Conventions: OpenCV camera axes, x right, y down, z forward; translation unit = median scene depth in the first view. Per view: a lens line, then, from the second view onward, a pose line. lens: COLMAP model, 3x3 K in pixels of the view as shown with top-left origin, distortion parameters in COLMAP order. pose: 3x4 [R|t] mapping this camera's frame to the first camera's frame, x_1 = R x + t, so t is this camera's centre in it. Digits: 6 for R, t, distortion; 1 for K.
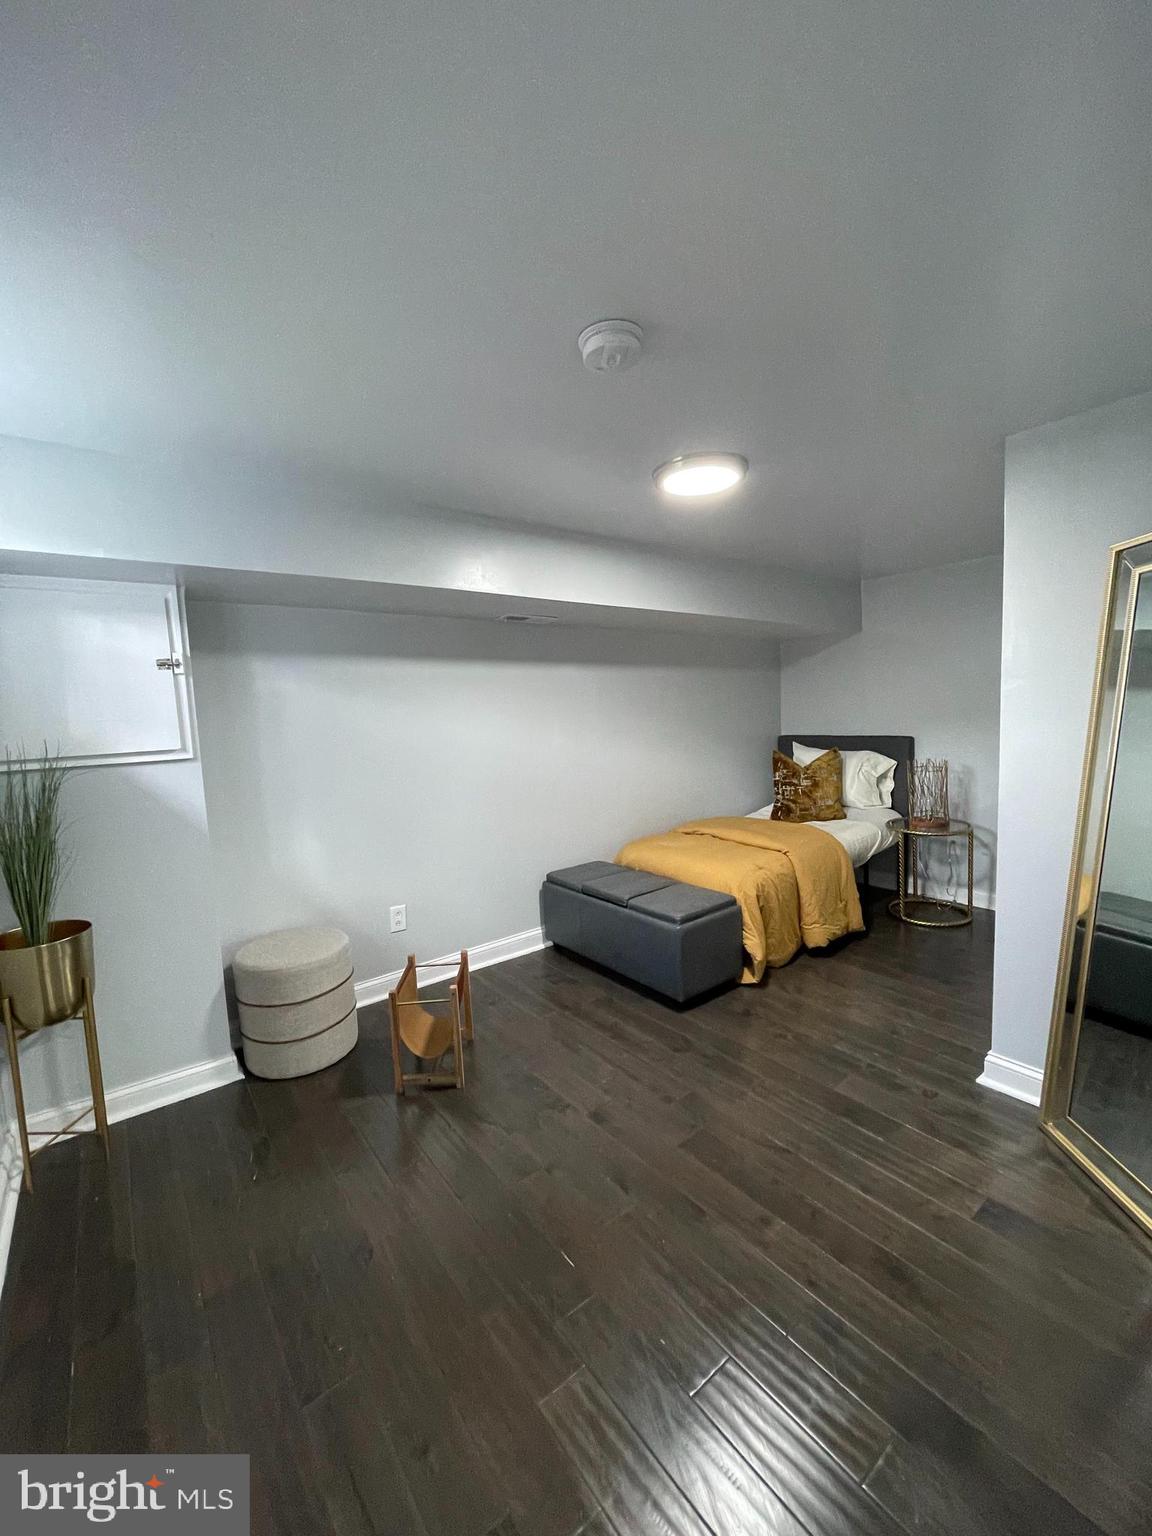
lens RADIAL K [[620.7, 0, 576.0], [0, 620.7, 768.0], [0, 0, 1]] dist [-0.001071, -0.000093]
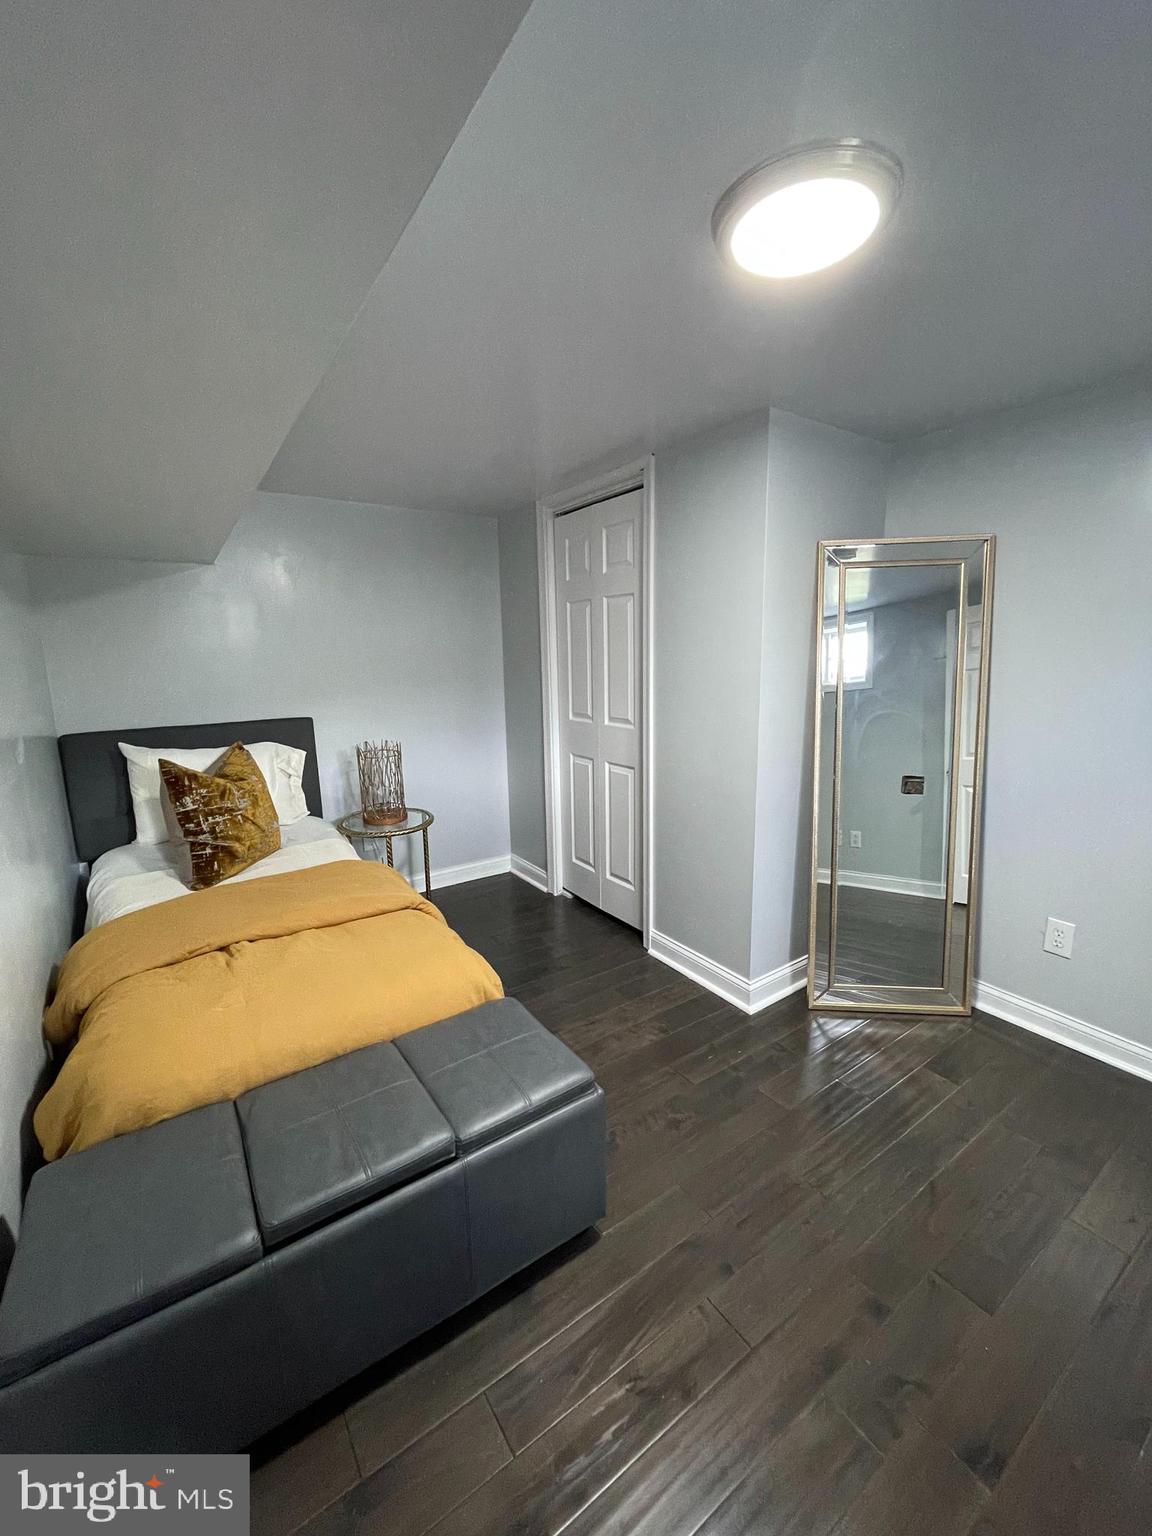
lens RADIAL K [[620.7, 0, 576.0], [0, 620.7, 768.0], [0, 0, 1]] dist [-0.001071, -0.000093]
pose [[0.034444, -0.135938, 0.990118, -0.208722], [0.110261, 0.985175, 0.131424, -0.053343], [-0.993306, 0.104645, 0.048922, 0.646376]]
